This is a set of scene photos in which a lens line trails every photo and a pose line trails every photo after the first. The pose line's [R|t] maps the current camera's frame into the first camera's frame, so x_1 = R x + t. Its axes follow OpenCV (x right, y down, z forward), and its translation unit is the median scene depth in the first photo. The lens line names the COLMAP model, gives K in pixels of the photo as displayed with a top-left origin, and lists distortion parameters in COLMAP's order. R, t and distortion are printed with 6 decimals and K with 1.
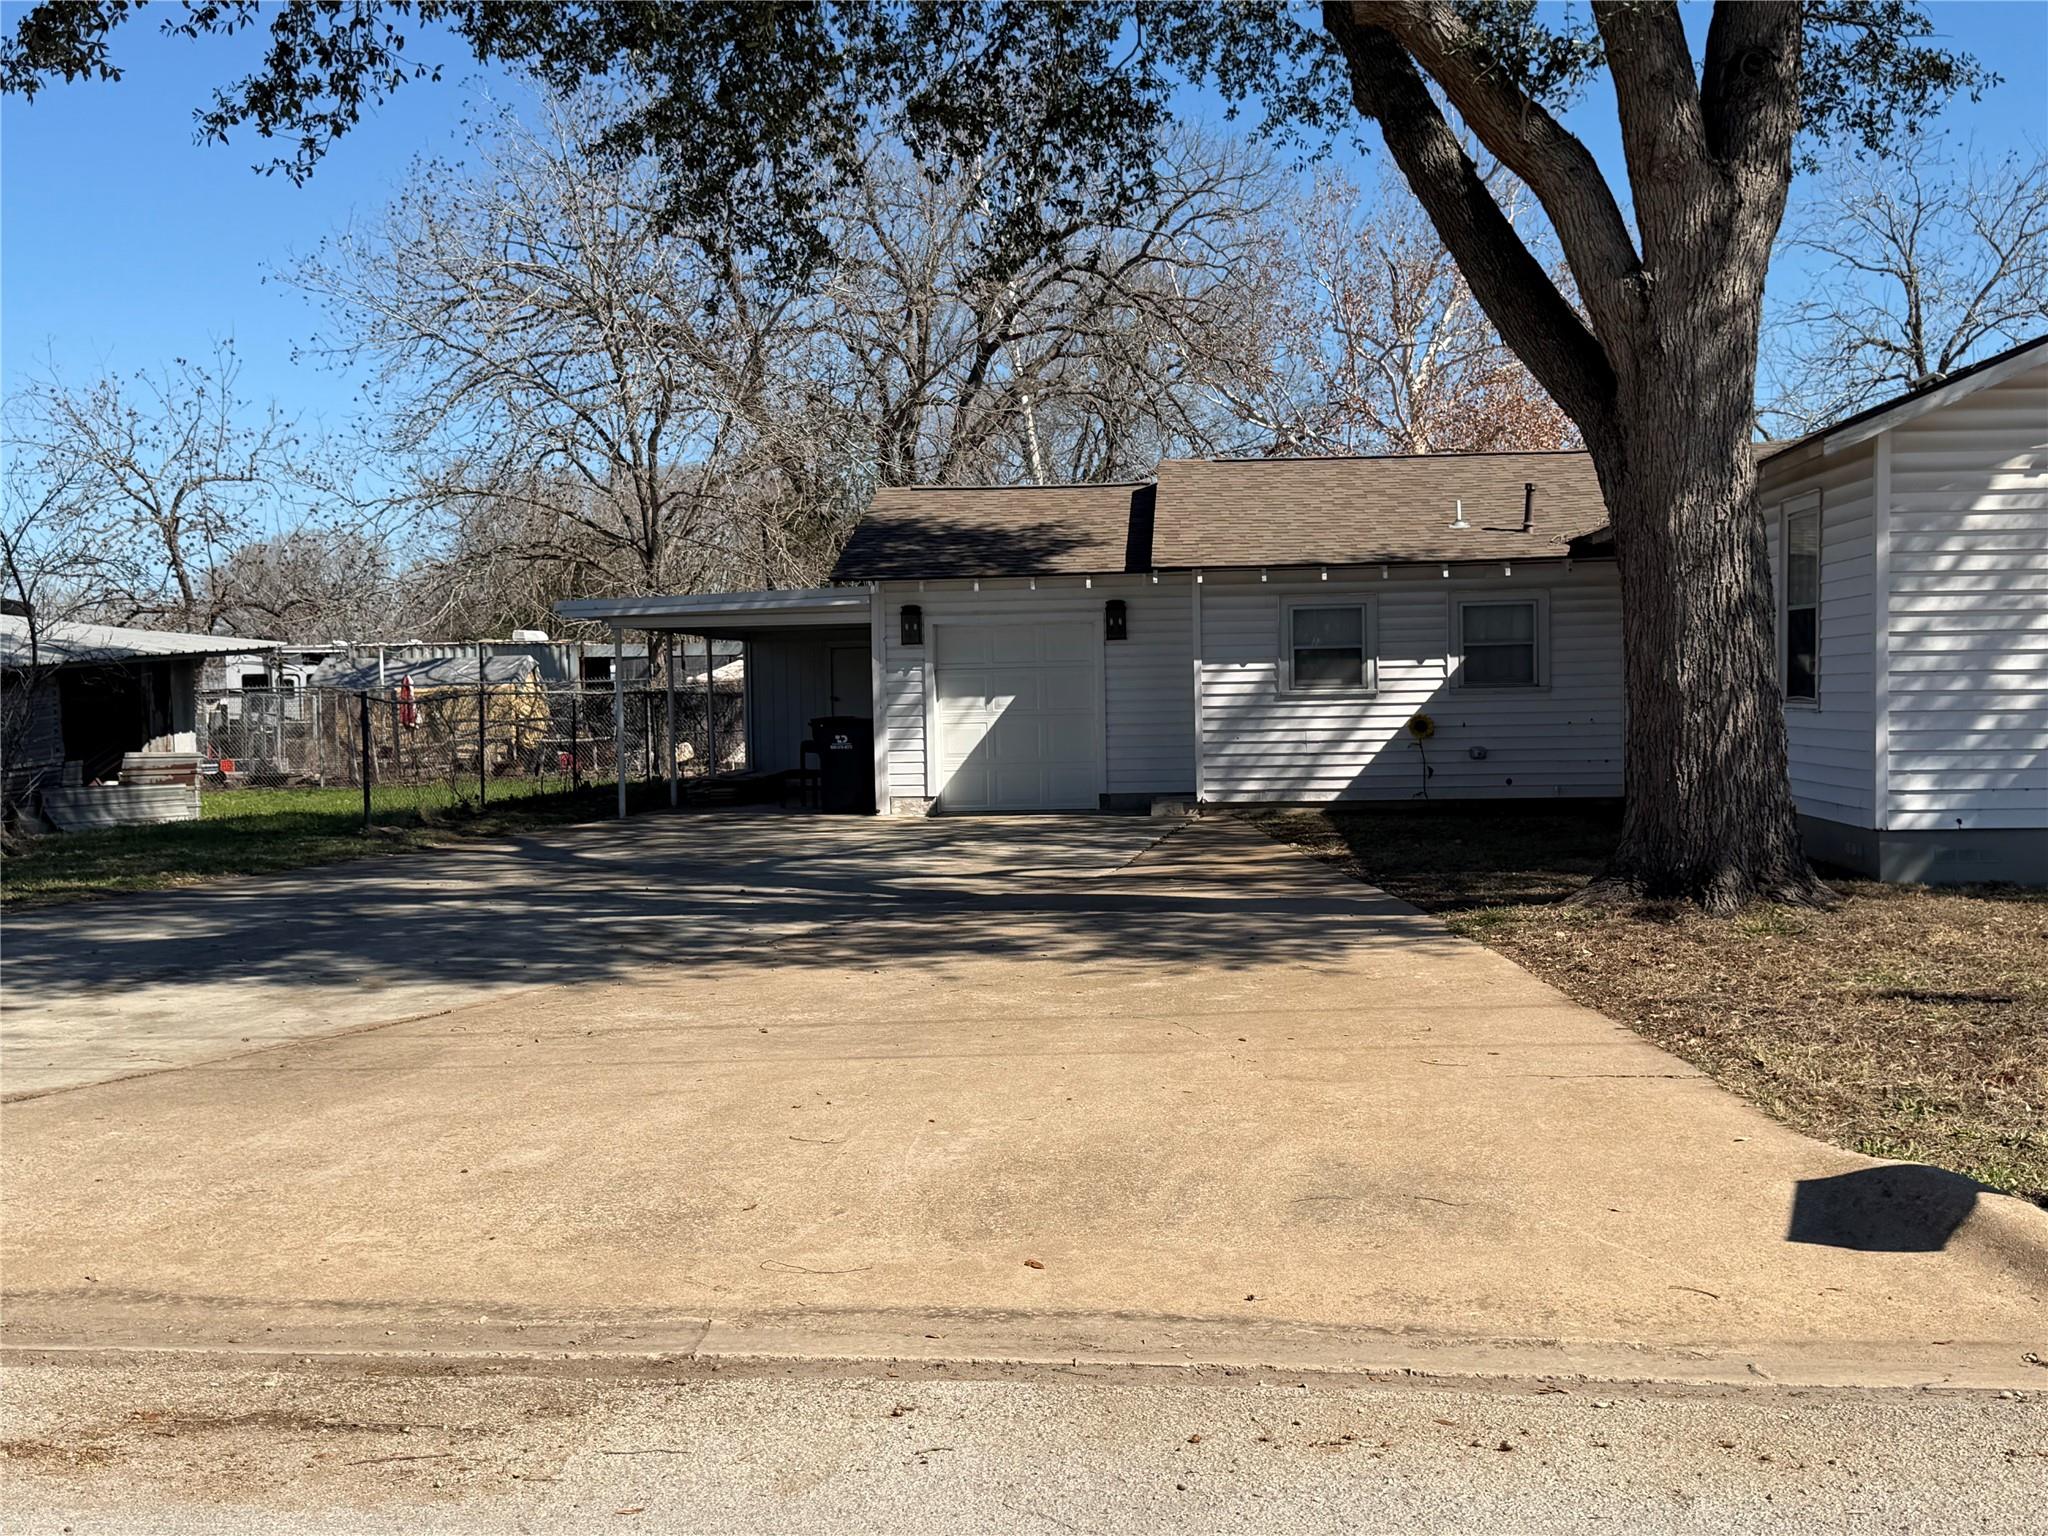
lens RADIAL K [[2265.3, 0, 1023.7], [0, 2265.3, 738.1], [0, 0, 1]] dist [0.086087, 0.000000]
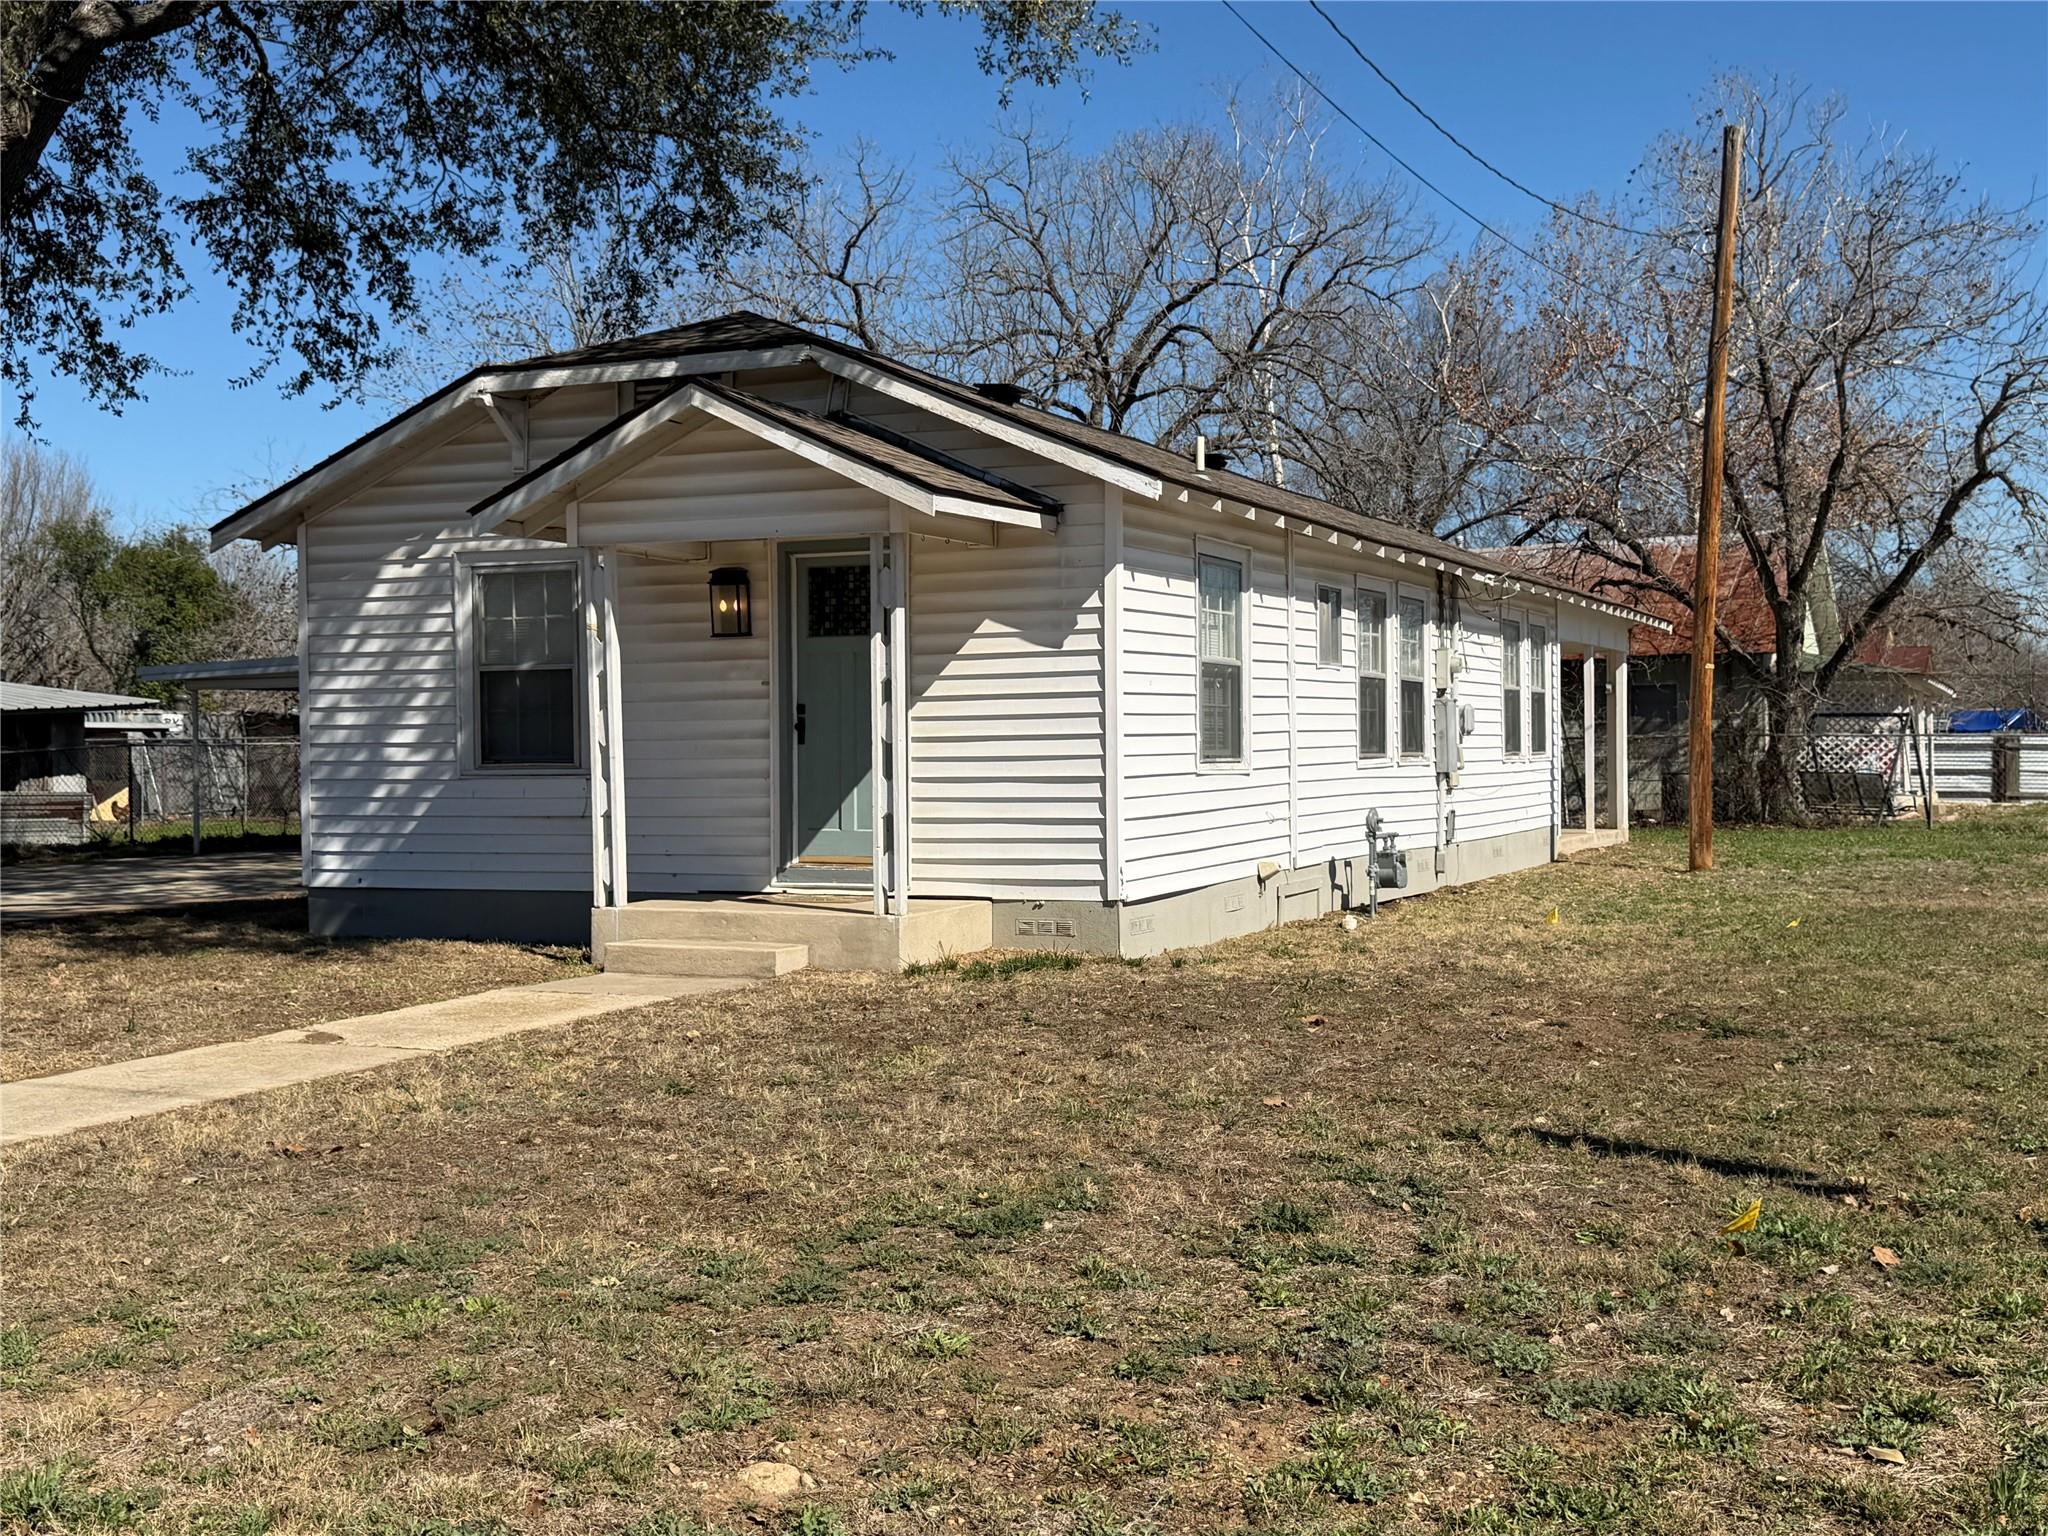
lens RADIAL K [[2265.3, 0, 1022.7], [0, 2265.3, 768.9], [0, 0, 1]] dist [0.086087, 0.000000]
pose [[0.941294, 0.014253, -0.337286, 1.829261], [-0.016758, 0.999849, -0.004516, -0.030076], [0.337171, 0.009903, 0.941391, 0.136401]]
